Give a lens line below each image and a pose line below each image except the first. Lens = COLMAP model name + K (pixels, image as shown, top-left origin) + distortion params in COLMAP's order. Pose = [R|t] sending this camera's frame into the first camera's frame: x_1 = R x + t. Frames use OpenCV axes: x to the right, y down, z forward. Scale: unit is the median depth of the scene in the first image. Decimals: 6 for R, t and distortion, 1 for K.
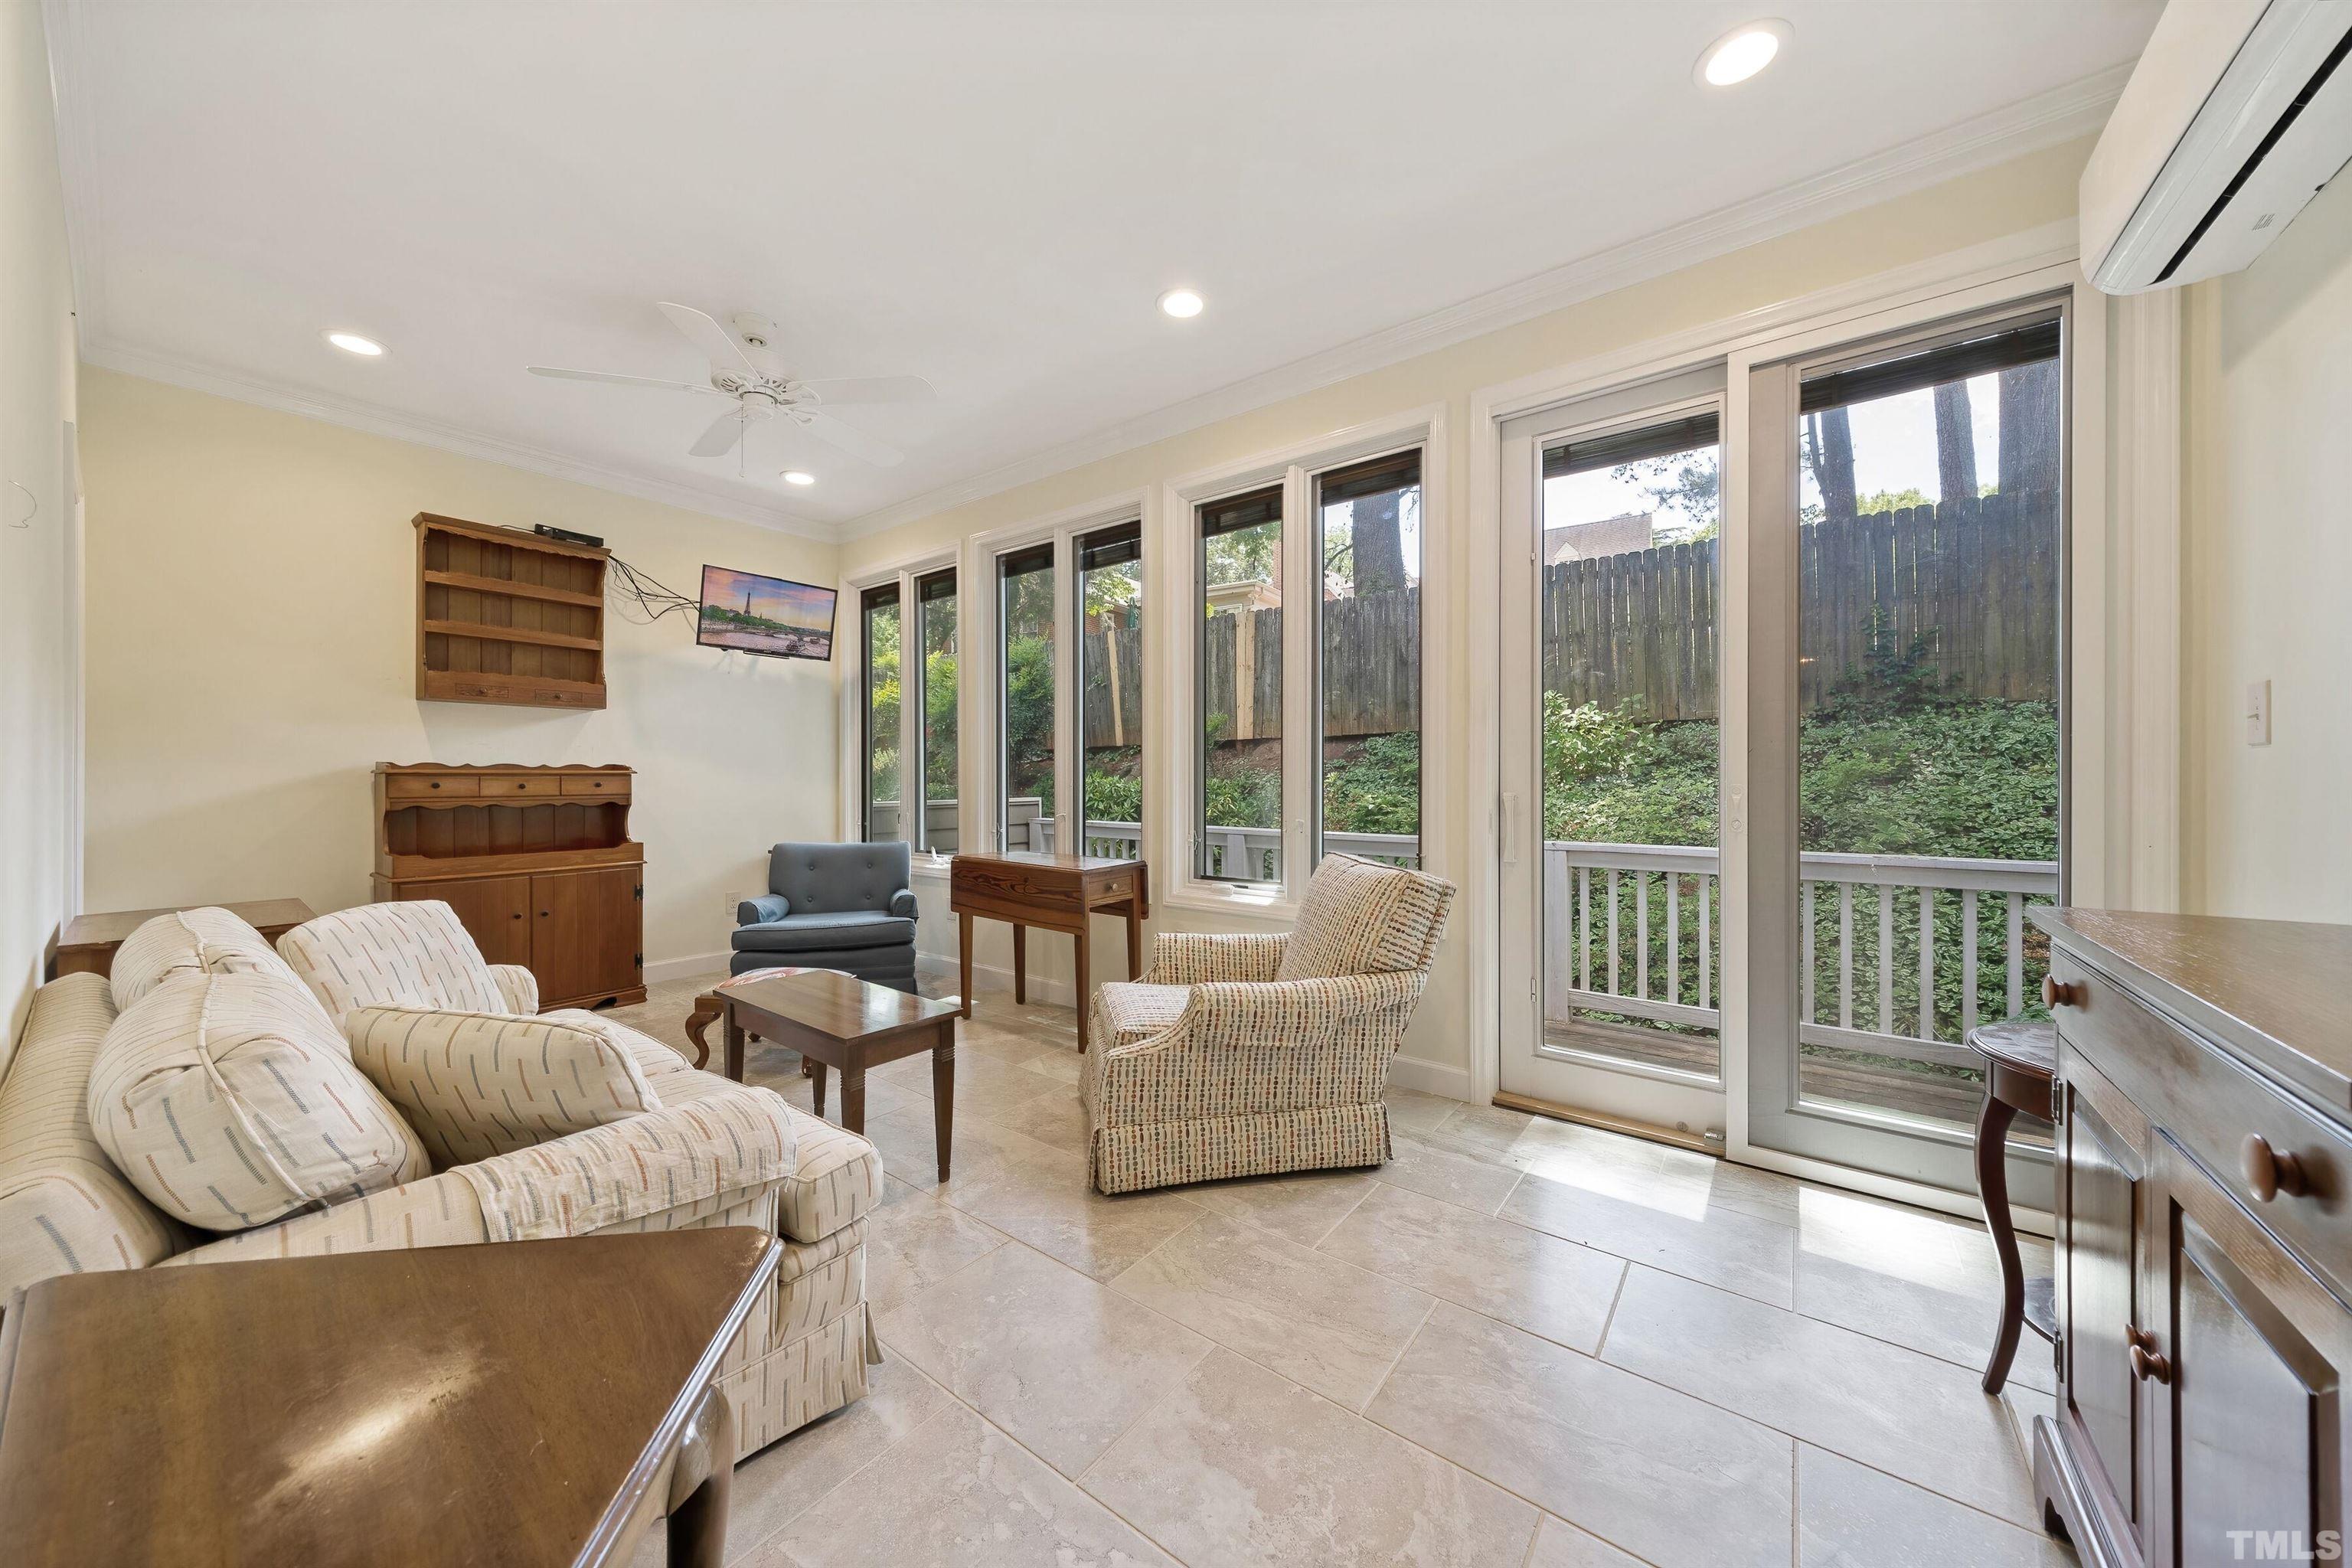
lens RADIAL K [[811.4, 0, 1159.0], [0, 811.4, 769.0], [0, 0, 1]] dist [0.005460, 0.000055]
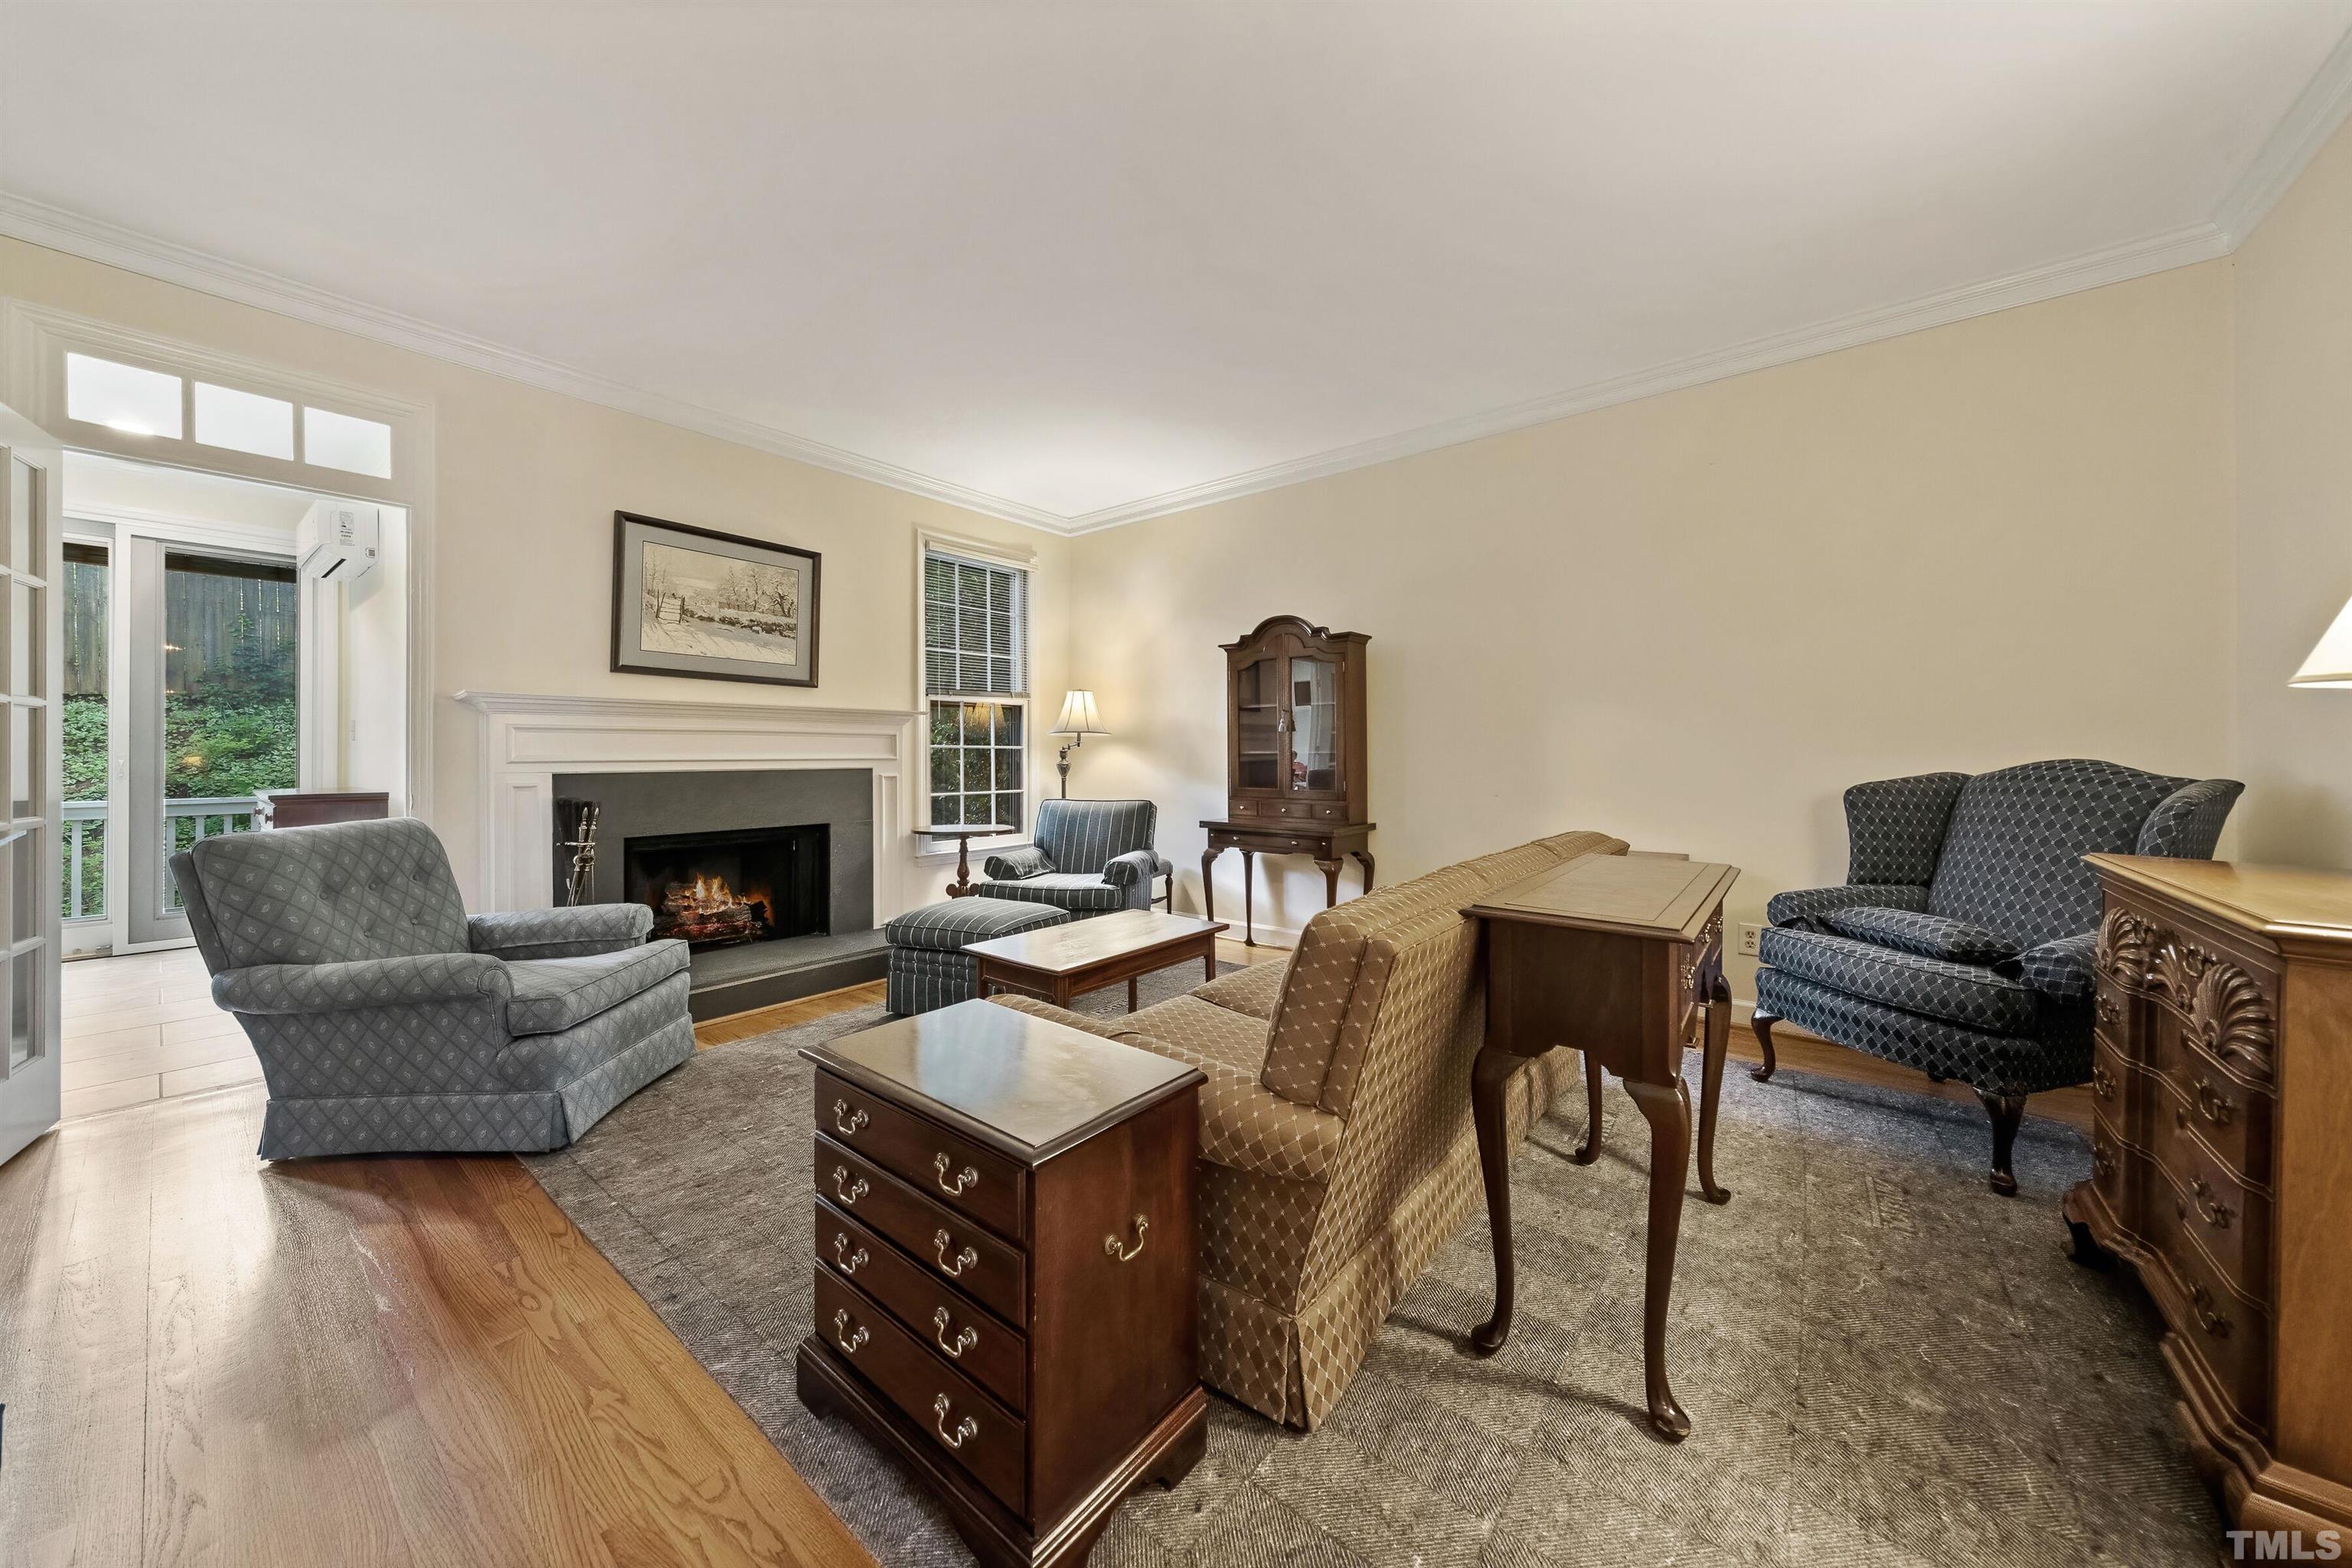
lens RADIAL K [[803.8, 0, 1183.9], [0, 803.8, 740.1], [0, 0, 1]] dist [0.009991, 0.000059]
pose [[0.005958, 0.006512, 0.999961, -0.373583], [-0.005778, 0.999962, -0.006478, -0.008867], [-0.999966, -0.005739, 0.005996, -0.467707]]
